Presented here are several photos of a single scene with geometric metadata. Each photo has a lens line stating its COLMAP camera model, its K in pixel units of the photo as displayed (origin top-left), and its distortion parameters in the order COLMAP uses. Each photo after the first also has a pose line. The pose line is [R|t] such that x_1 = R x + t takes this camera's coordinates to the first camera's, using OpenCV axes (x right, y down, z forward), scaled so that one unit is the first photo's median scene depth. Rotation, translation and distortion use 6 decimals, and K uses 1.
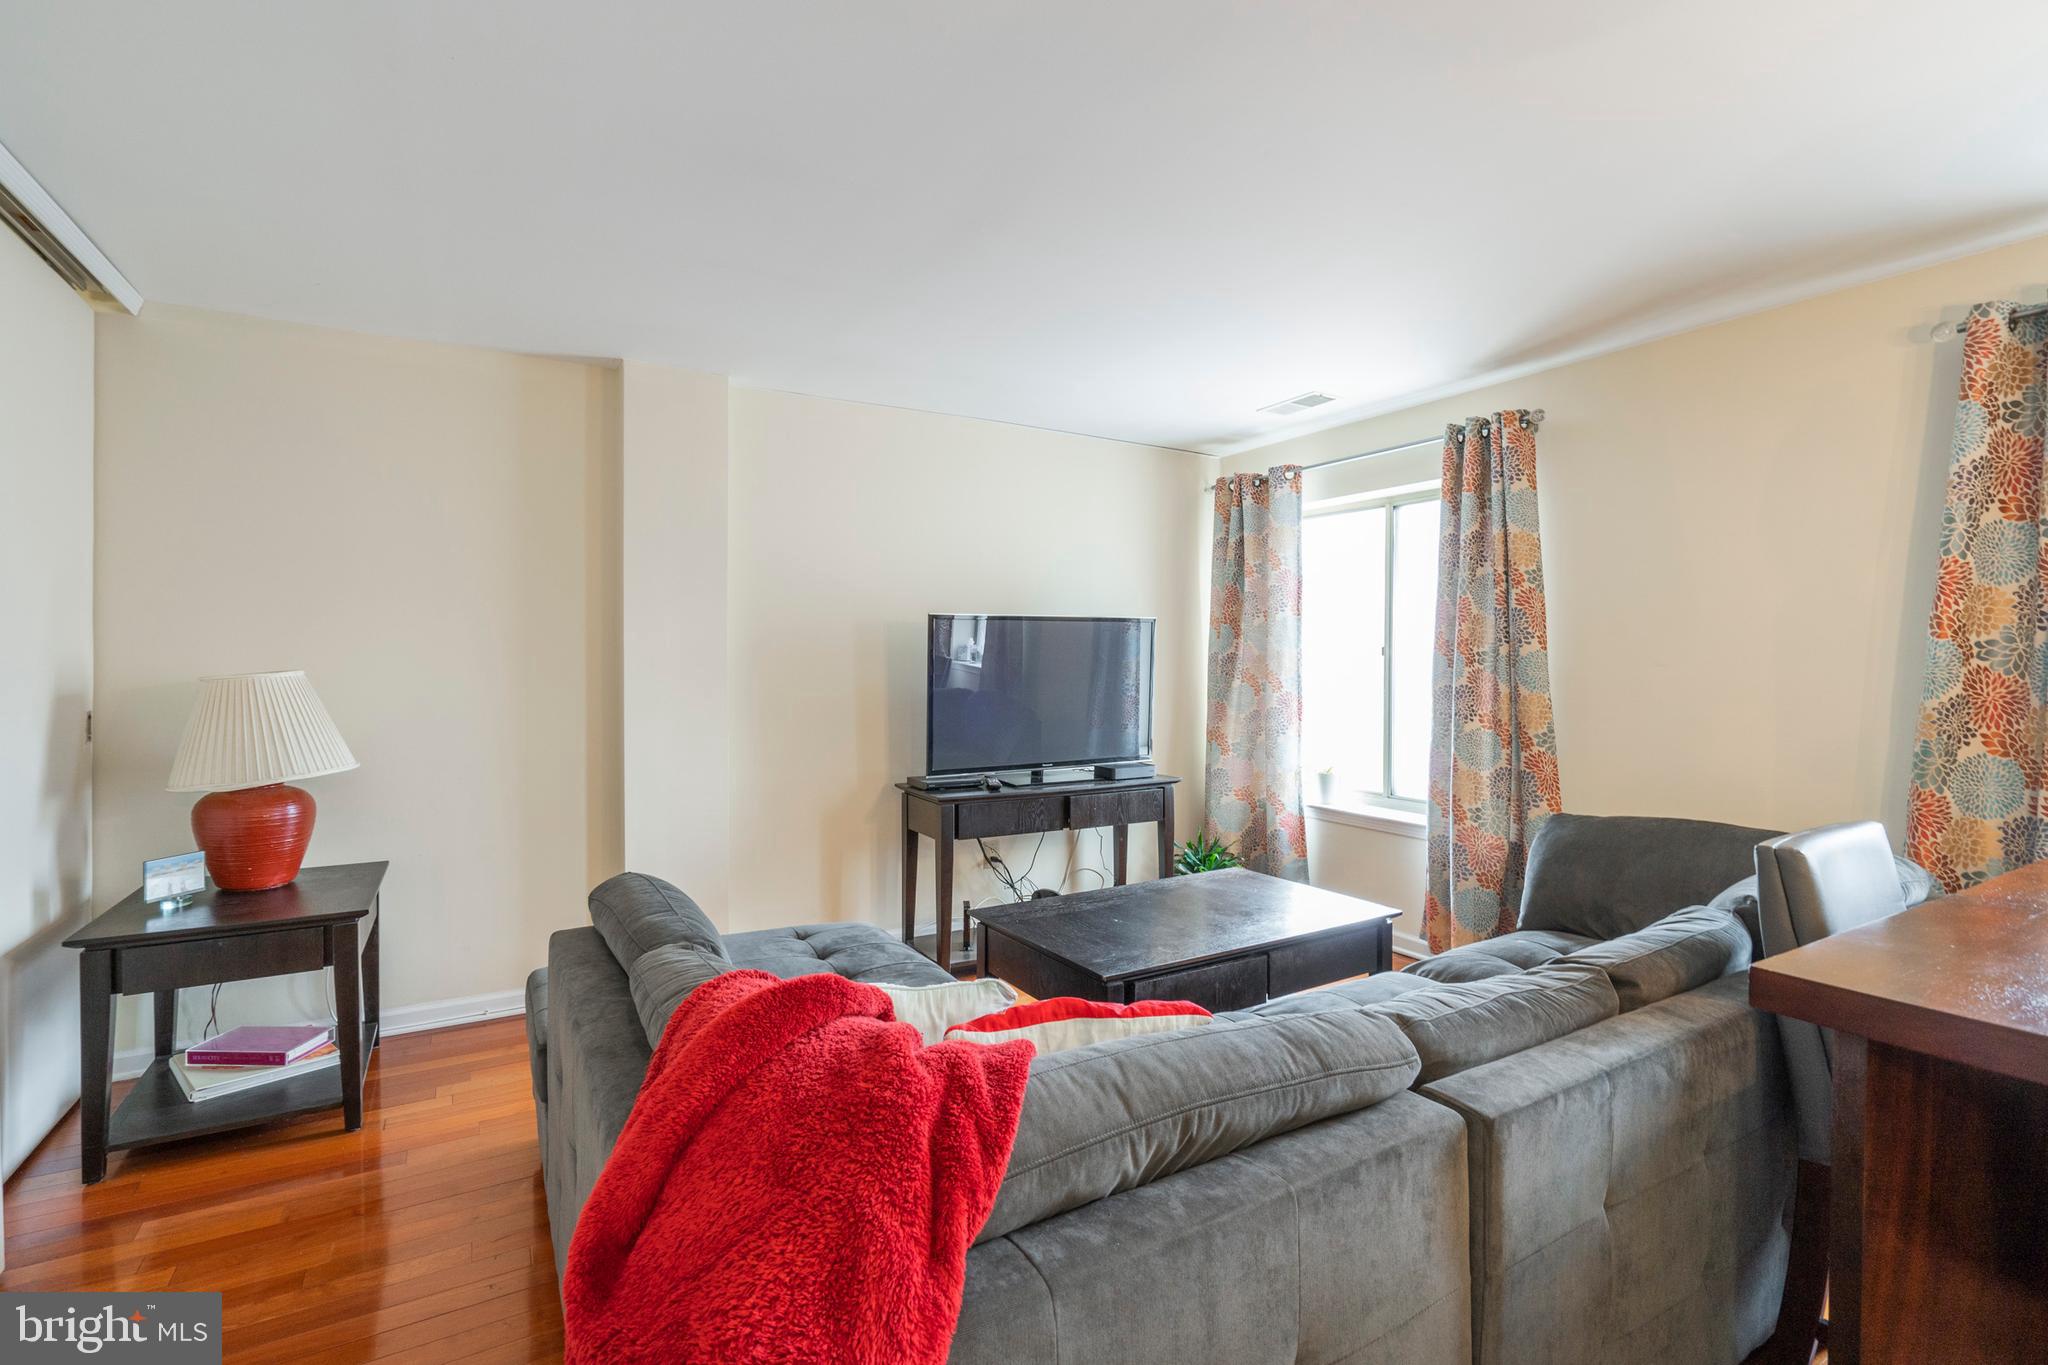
lens RADIAL K [[938.8, 0, 1012.1], [0, 938.8, 670.3], [0, 0, 1]] dist [-0.008172, 0.003570]
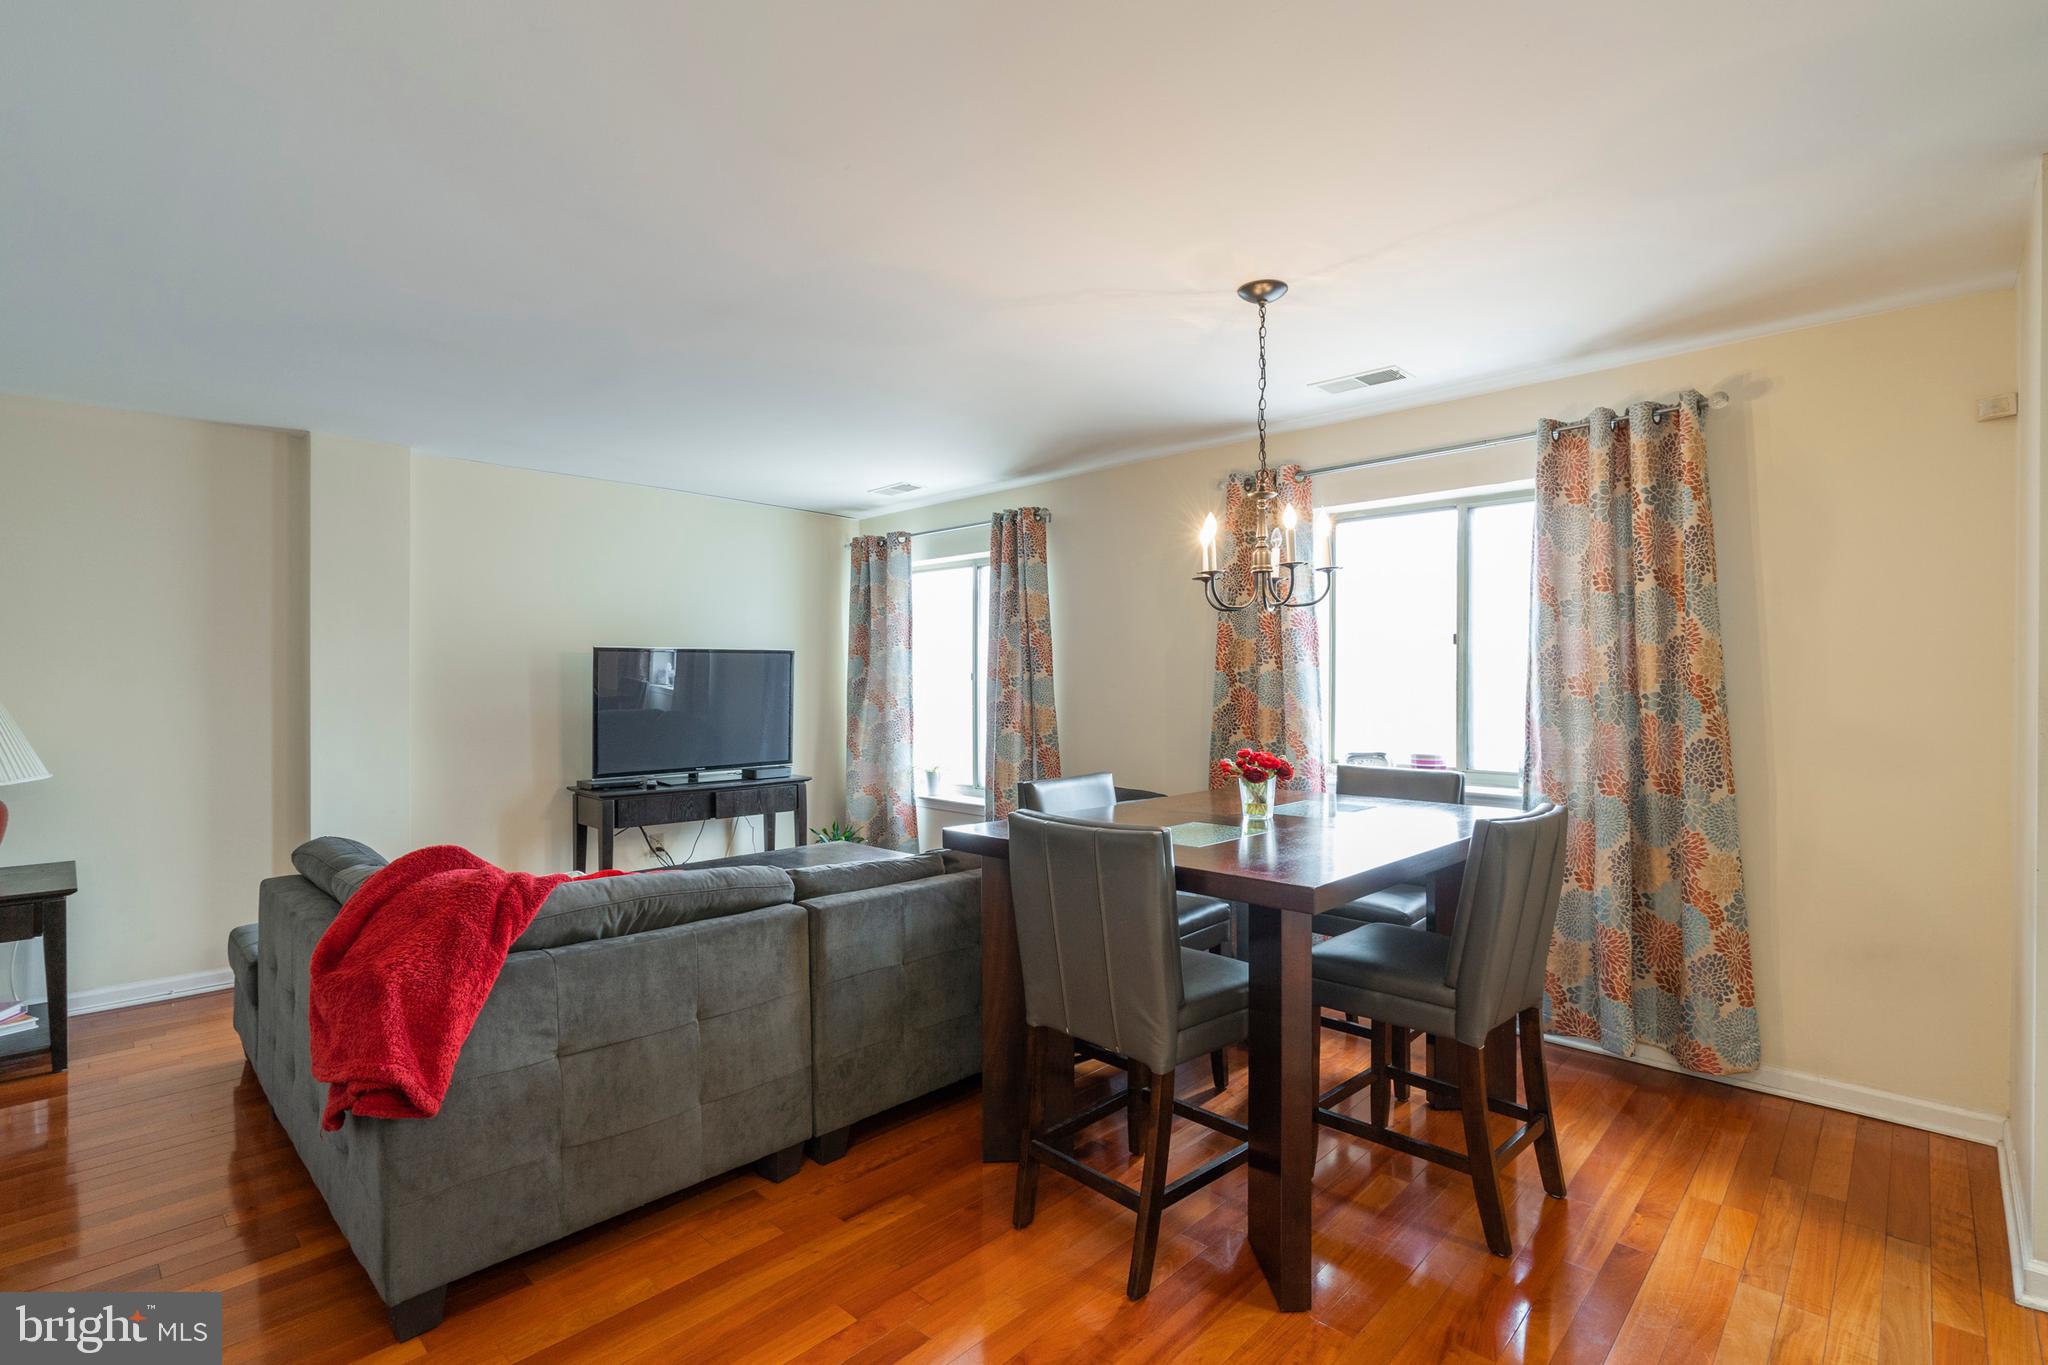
lens RADIAL K [[938.8, 0, 994.5], [0, 938.8, 686.3], [0, 0, 1]] dist [-0.008172, 0.003570]
pose [[0.967425, -0.002848, 0.253144, 0.122126], [0.004690, 0.999967, -0.006673, 0.002875], [-0.253116, 0.007642, 0.967406, -0.360948]]
